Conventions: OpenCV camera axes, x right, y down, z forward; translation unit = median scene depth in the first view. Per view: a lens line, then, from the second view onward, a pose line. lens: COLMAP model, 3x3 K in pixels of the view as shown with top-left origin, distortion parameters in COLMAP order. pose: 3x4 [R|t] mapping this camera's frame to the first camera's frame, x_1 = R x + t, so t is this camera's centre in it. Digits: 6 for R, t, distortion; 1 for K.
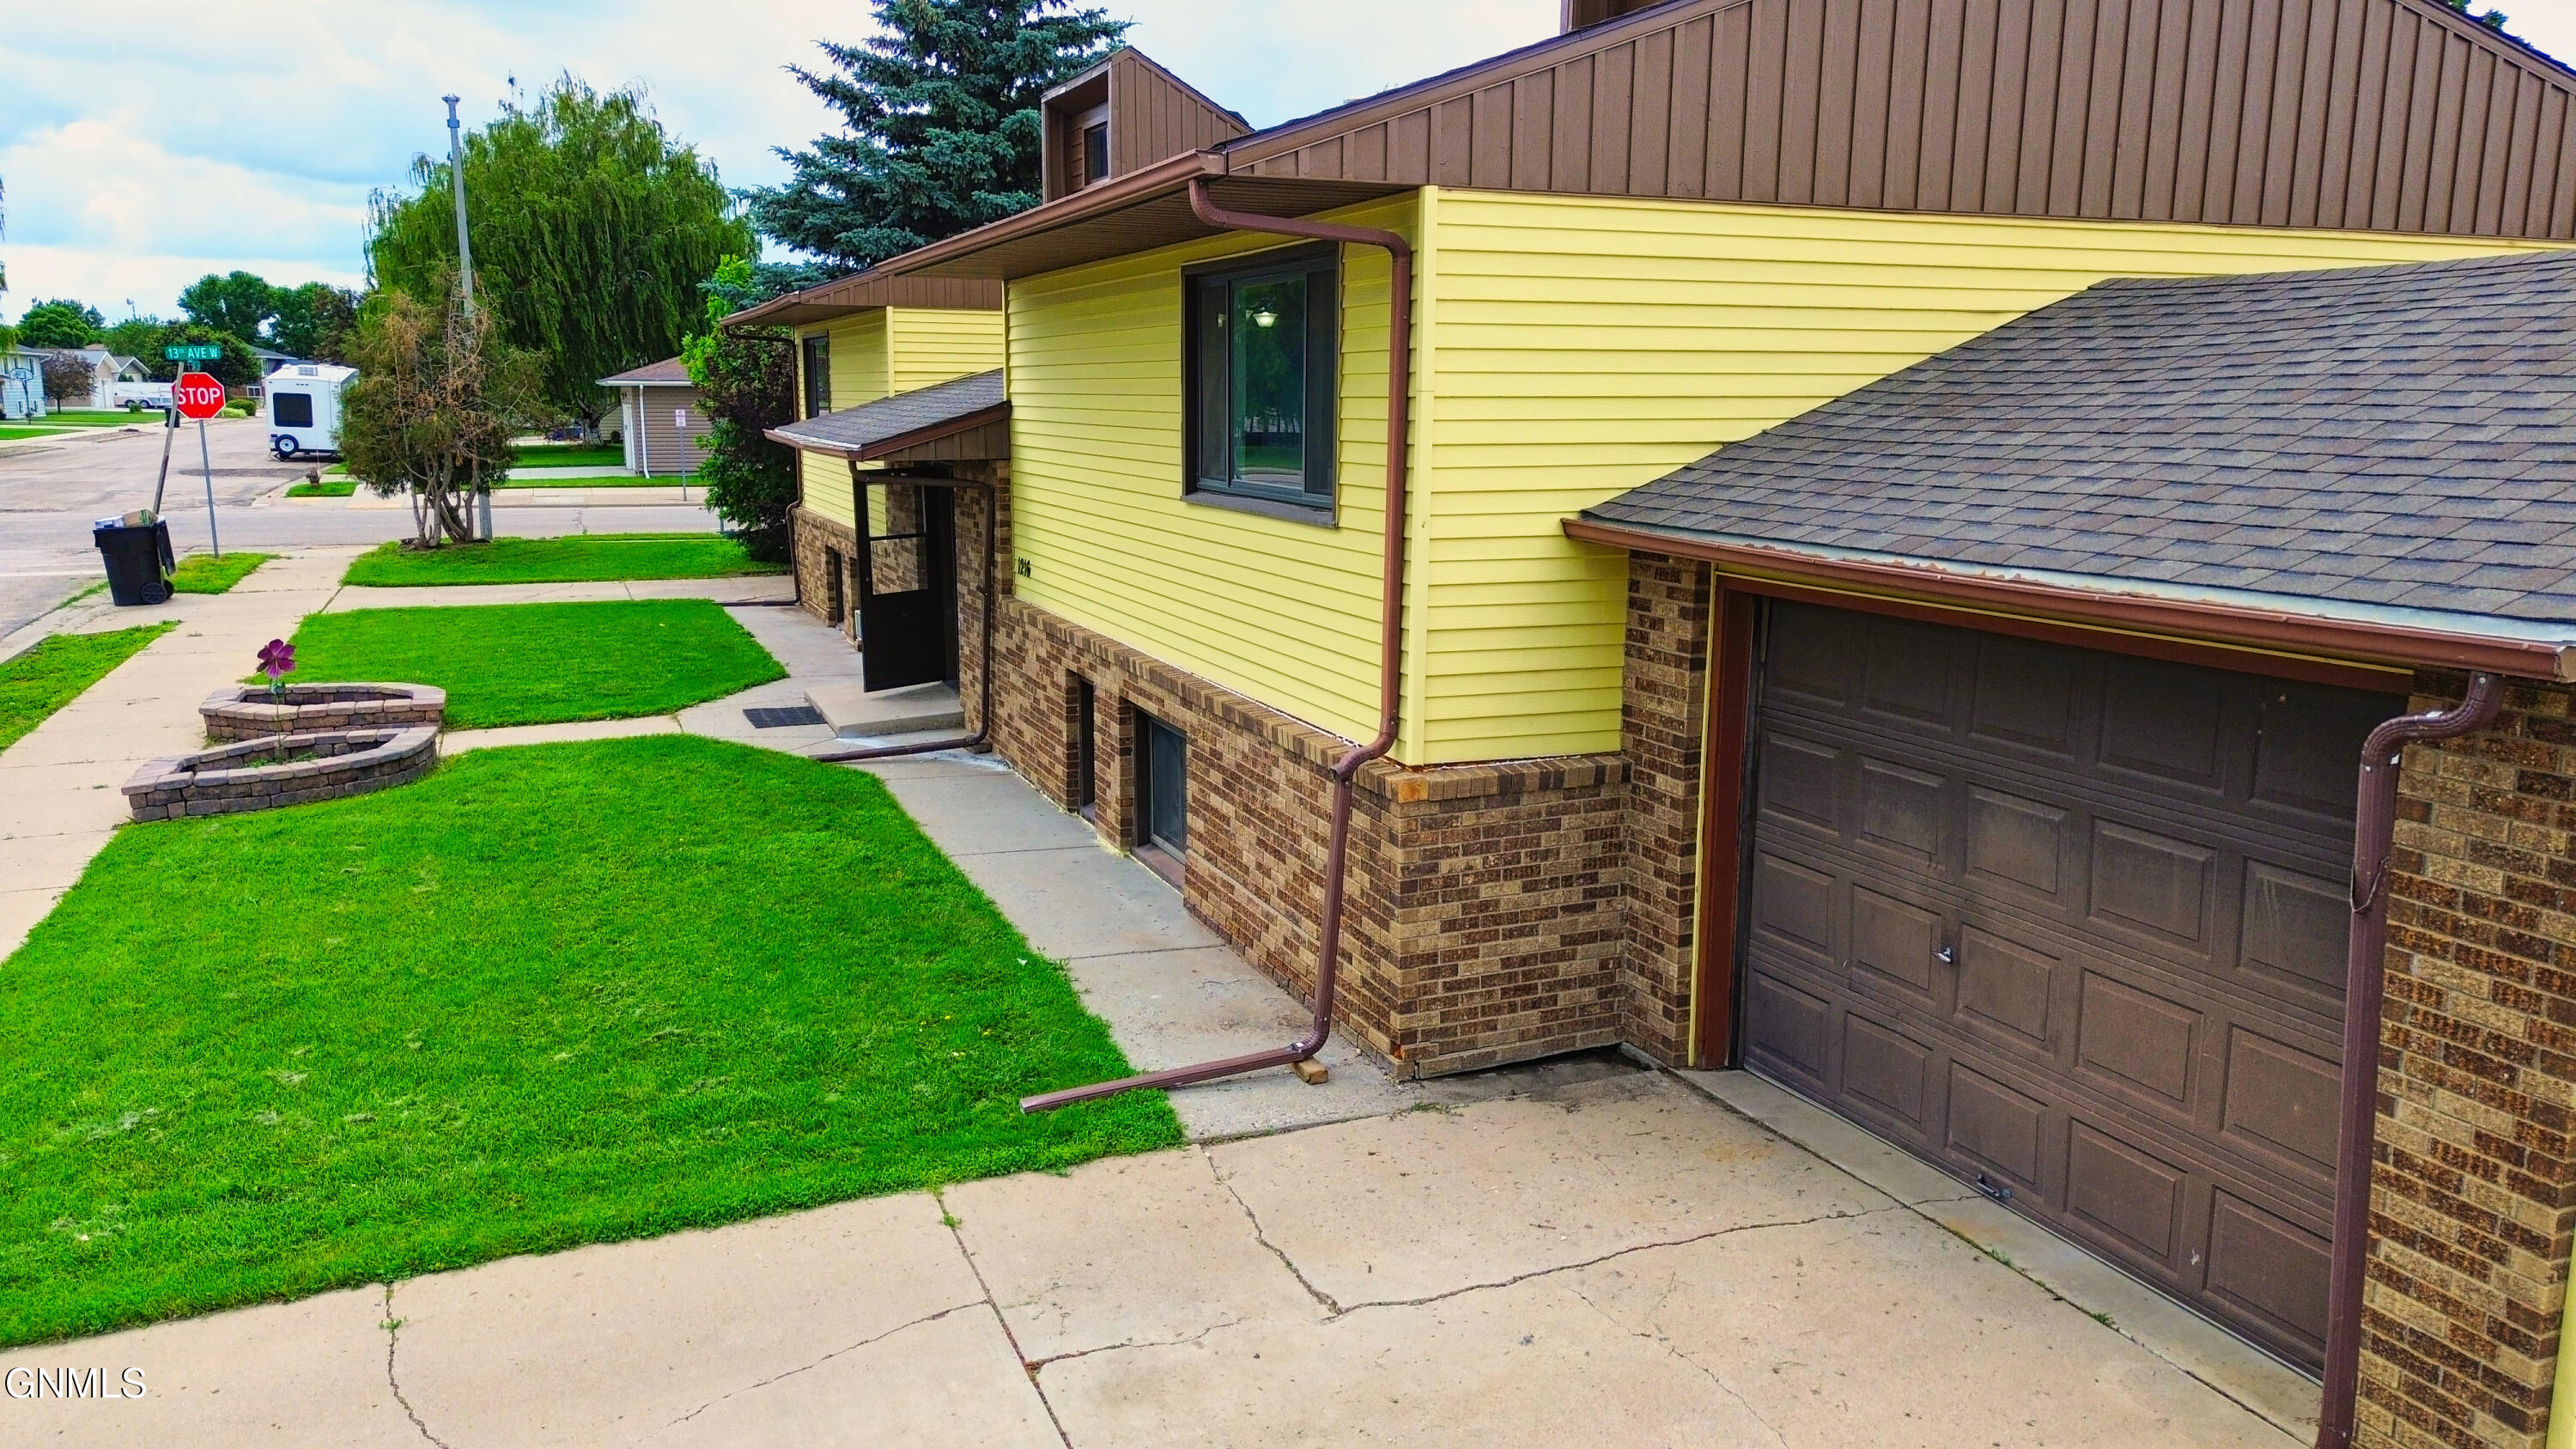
lens RADIAL K [[1817.7, 0, 1282.4], [0, 1817.7, 714.2], [0, 0, 1]] dist [0.081782, -0.082356]
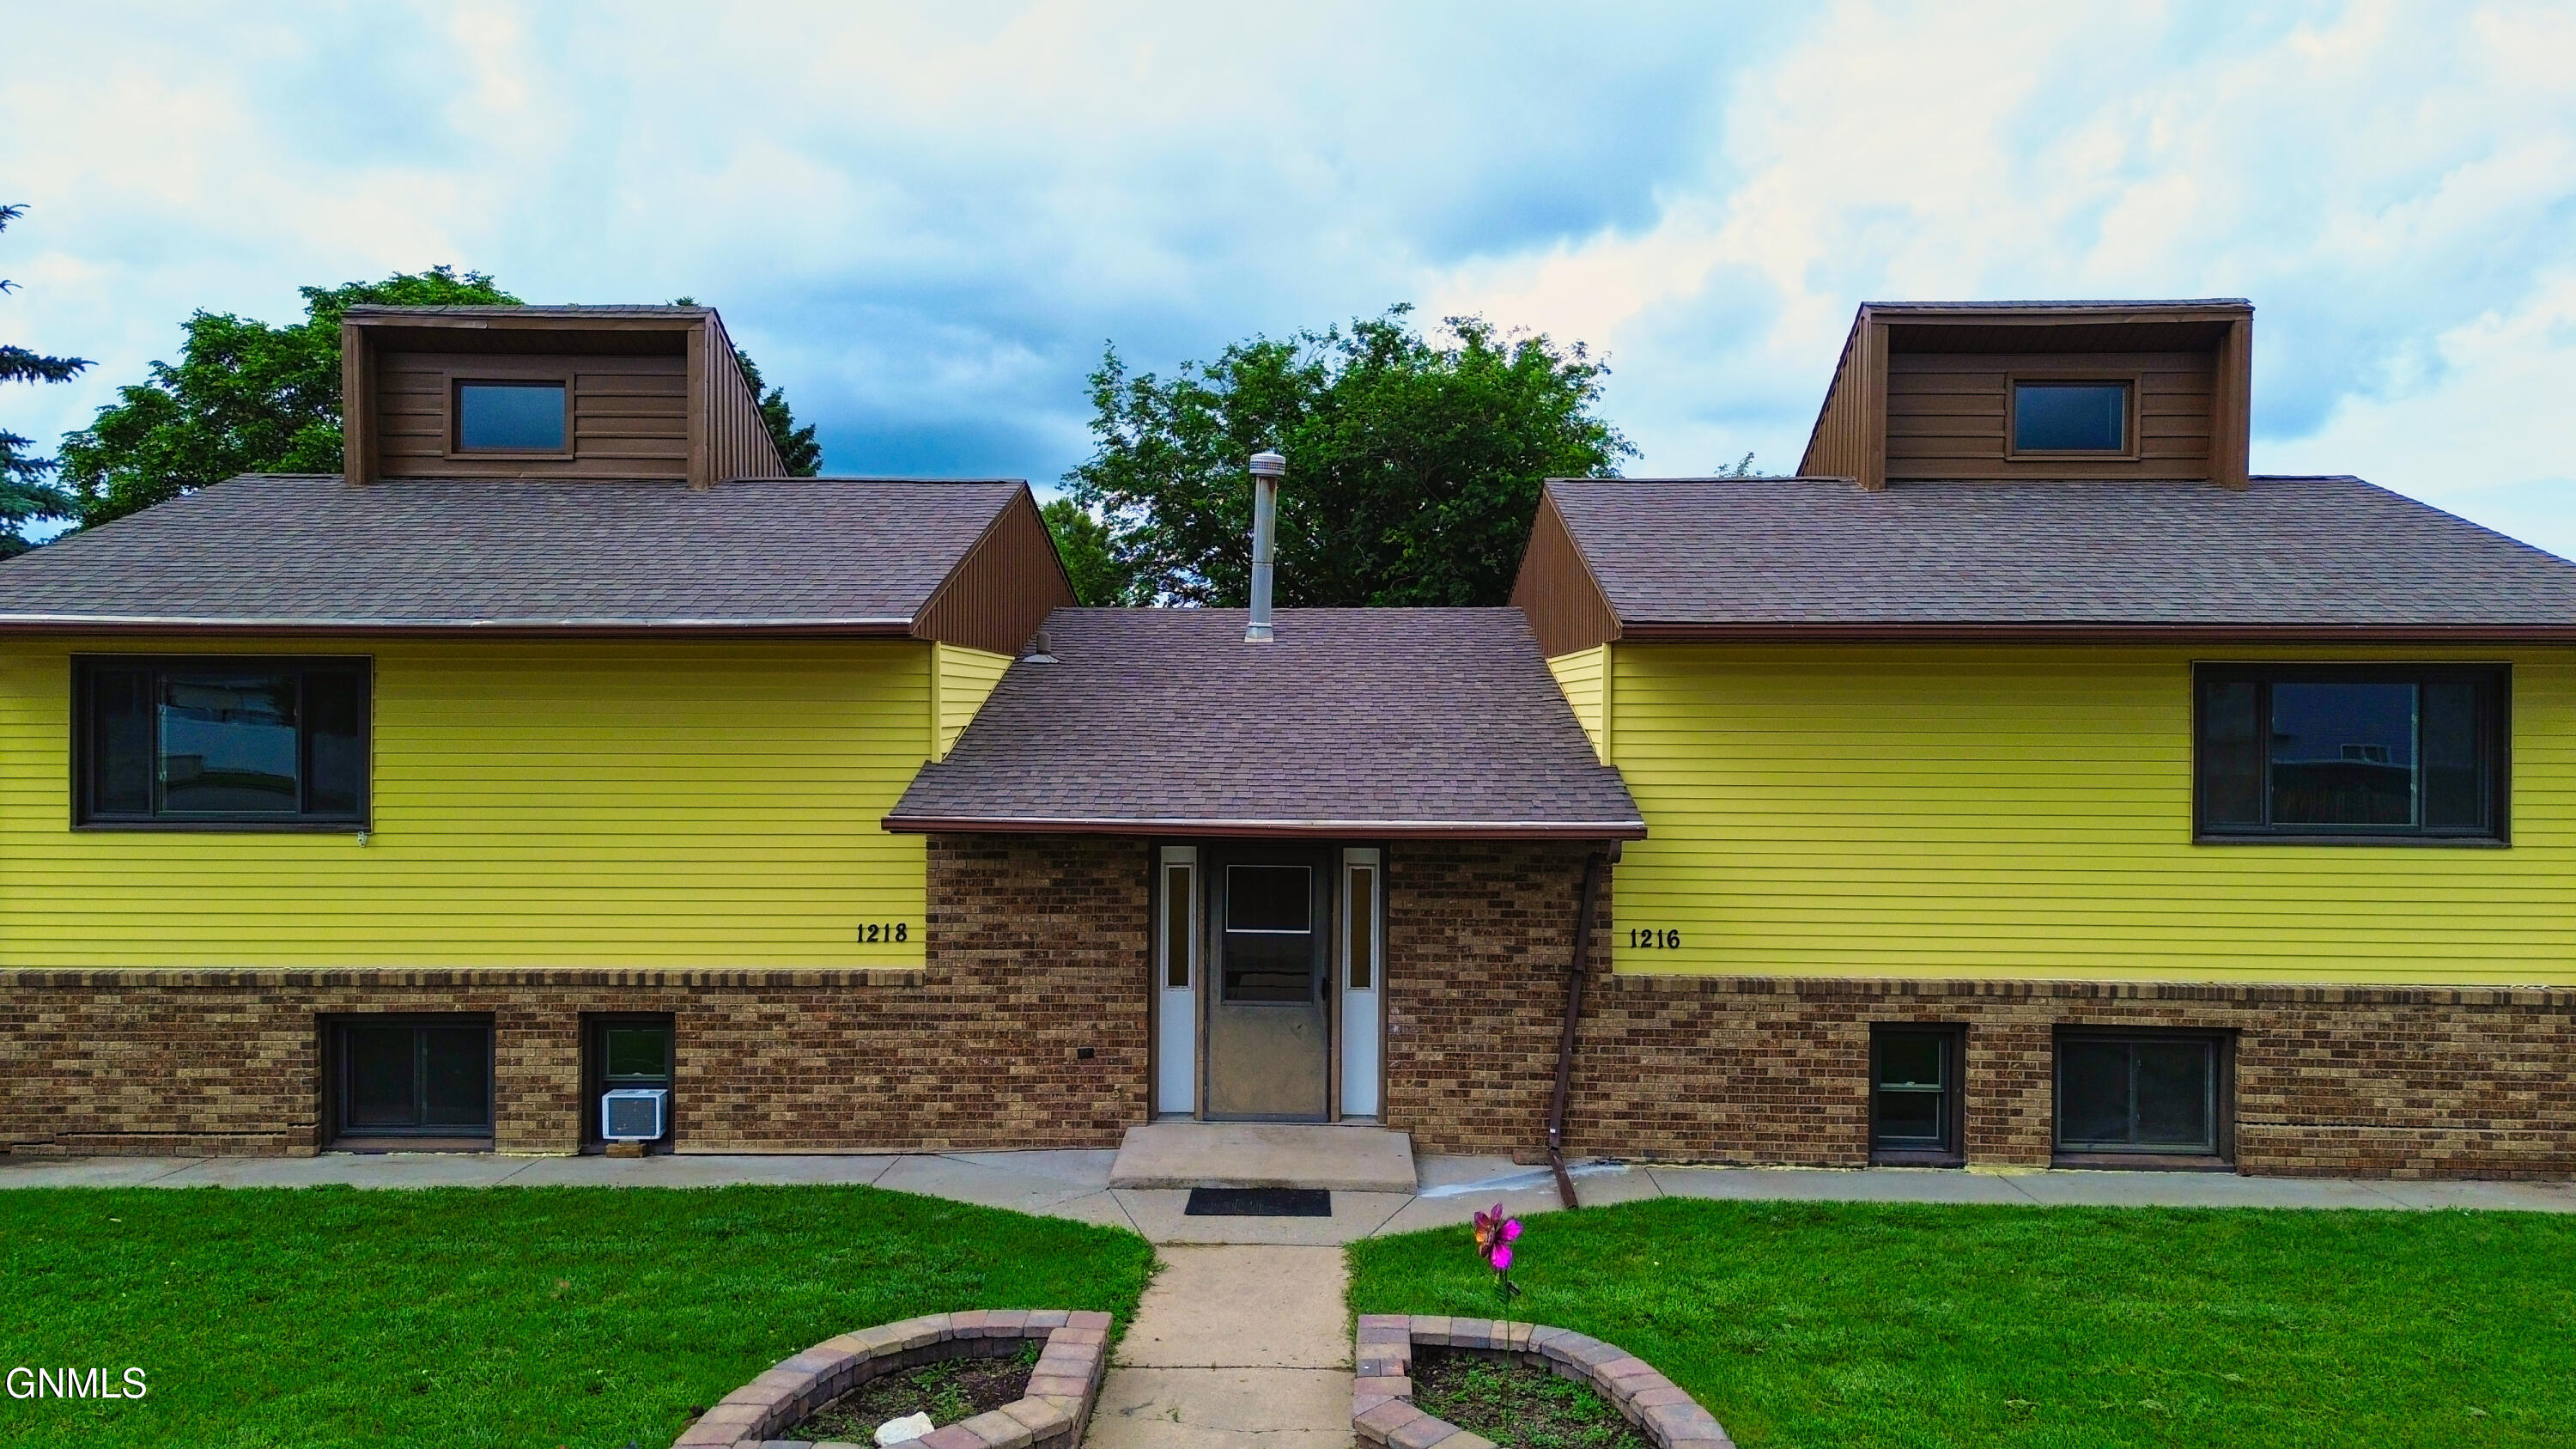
lens RADIAL K [[1817.7, 0, 1282.4], [0, 1817.7, 714.2], [0, 0, 1]] dist [0.081782, -0.082356]
pose [[0.400562, -0.004881, 0.916257, -1.887678], [0.156745, 0.985610, -0.063274, -0.288205], [-0.902763, 0.168964, 0.395563, 1.356707]]
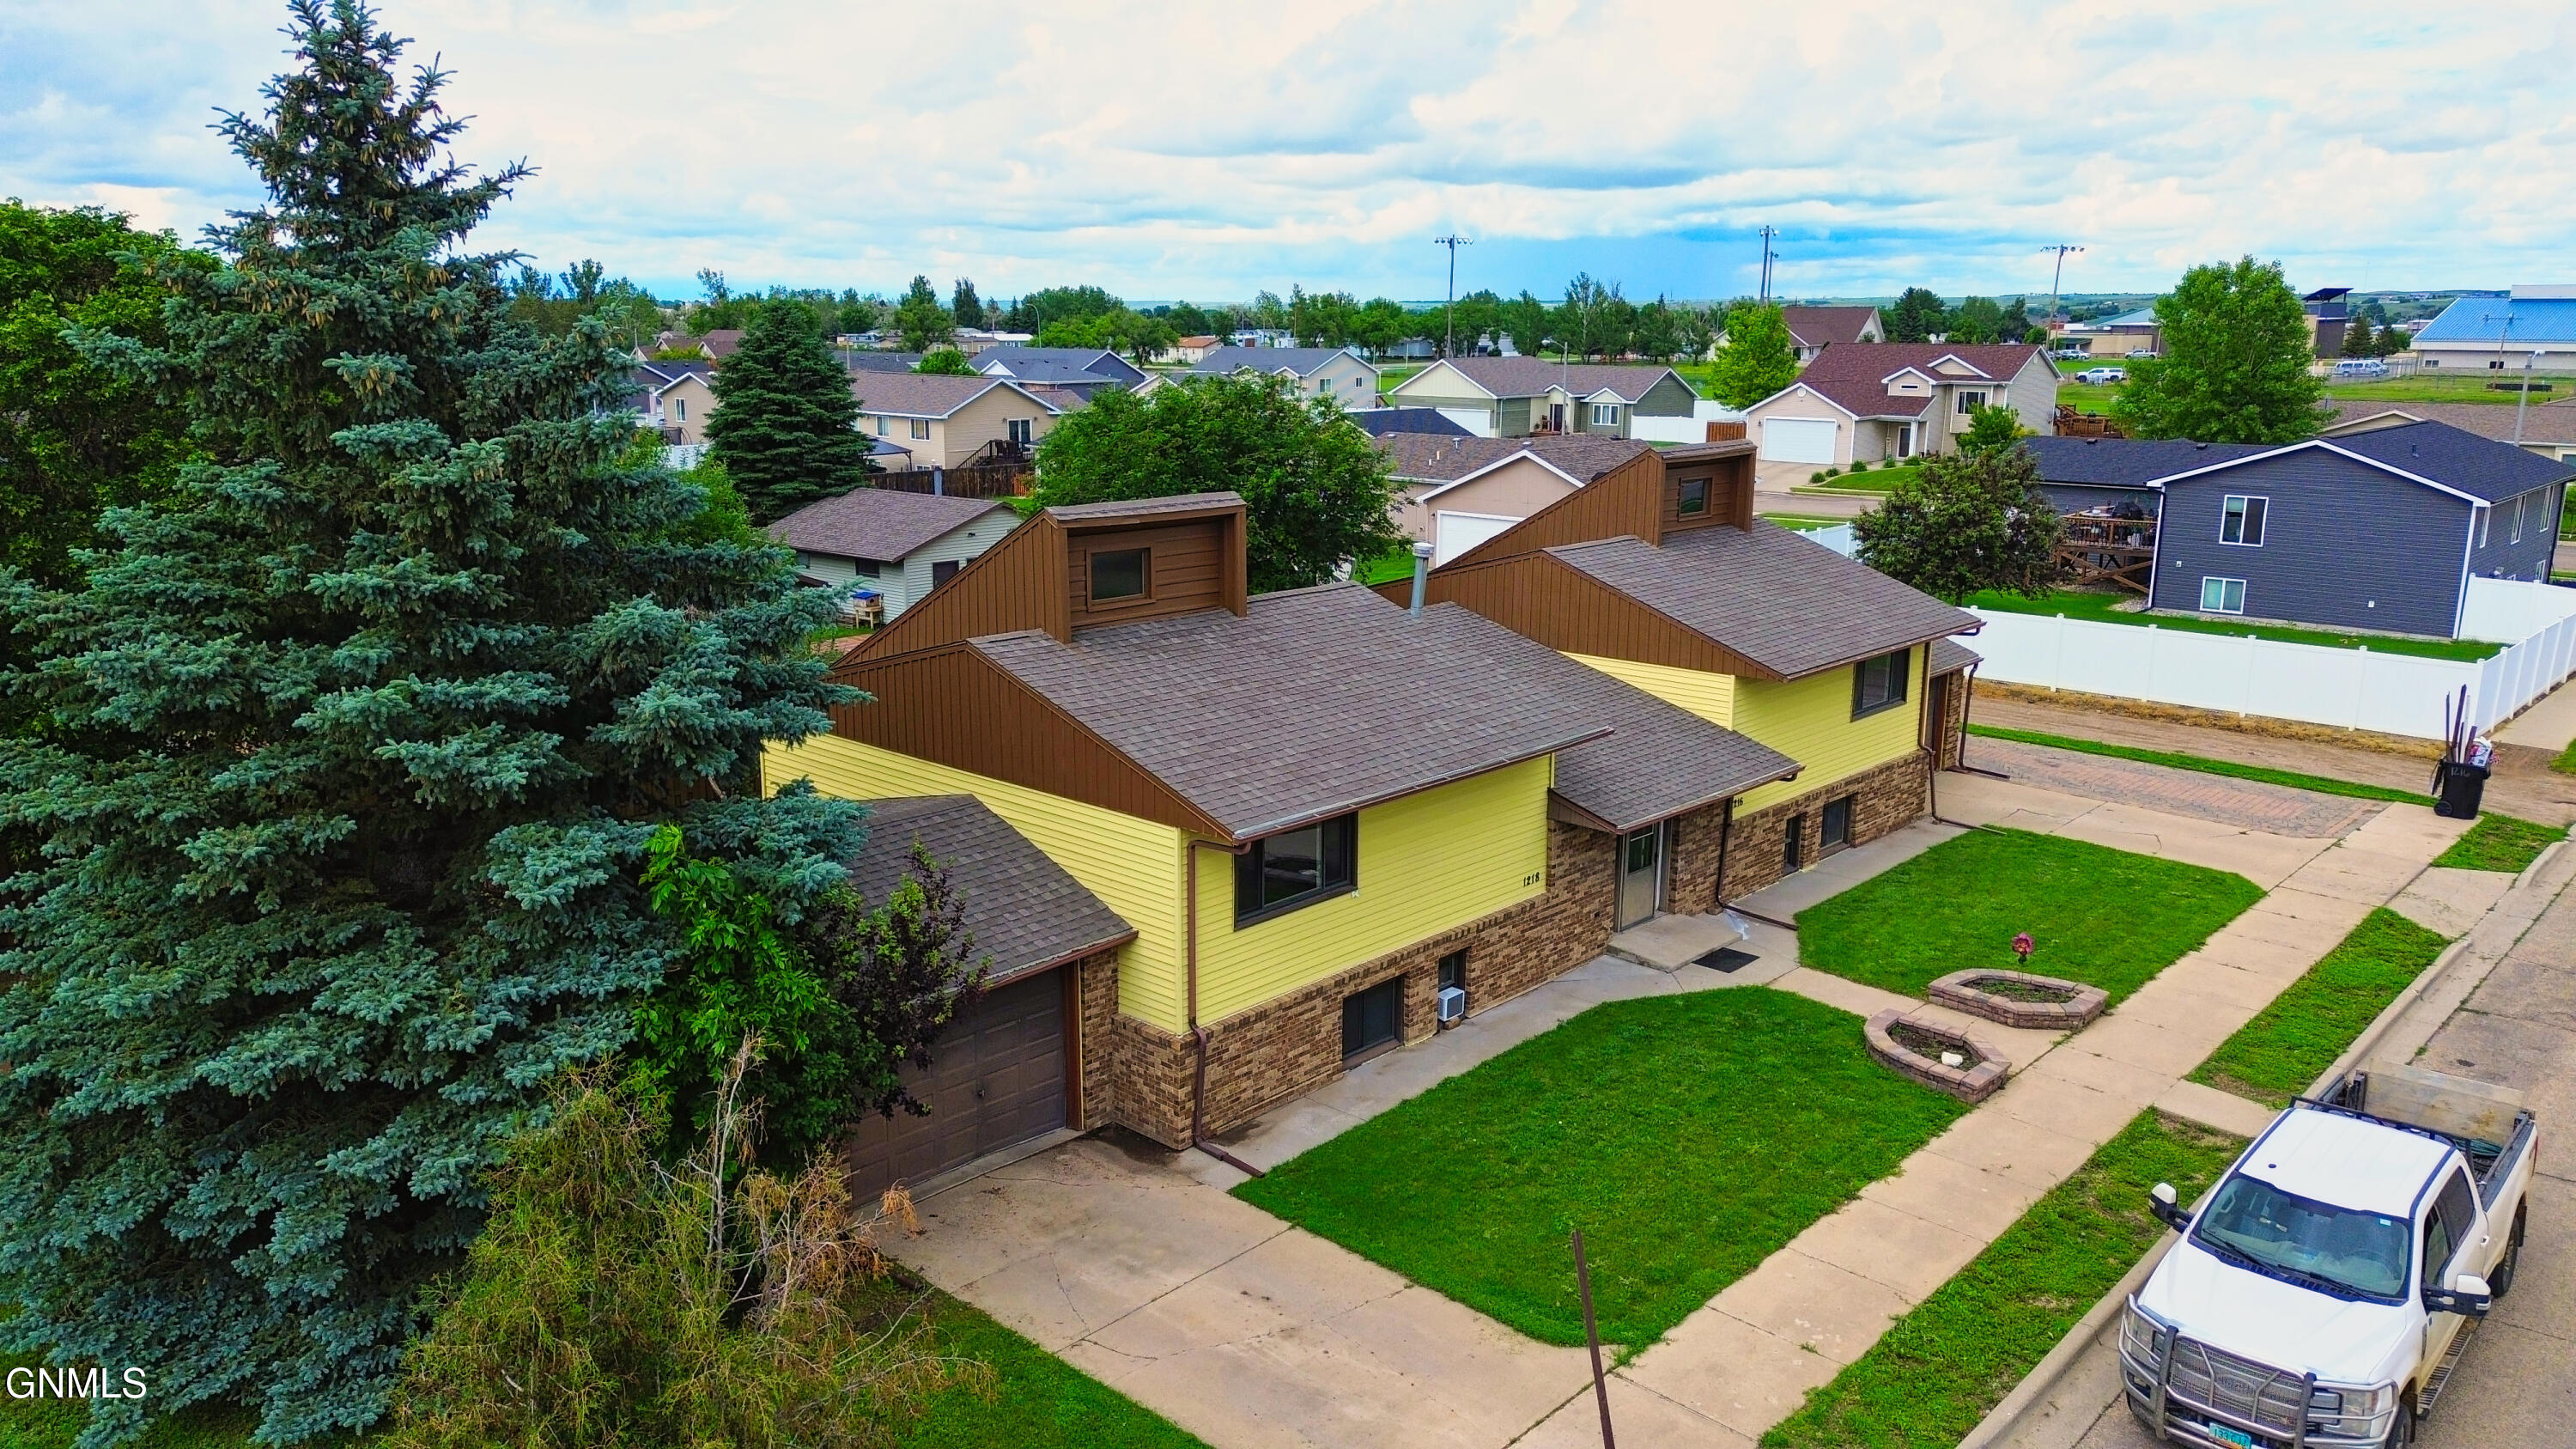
lens RADIAL K [[1822.5, 0, 1282.4], [0, 1822.5, 722.3], [0, 0, 1]] dist [0.142394, -0.332075]
pose [[-0.423373, -0.202671, 0.882995, -3.057856], [0.152688, 0.944751, 0.290056, -1.489513], [-0.892996, 0.257625, -0.369037, 3.853733]]
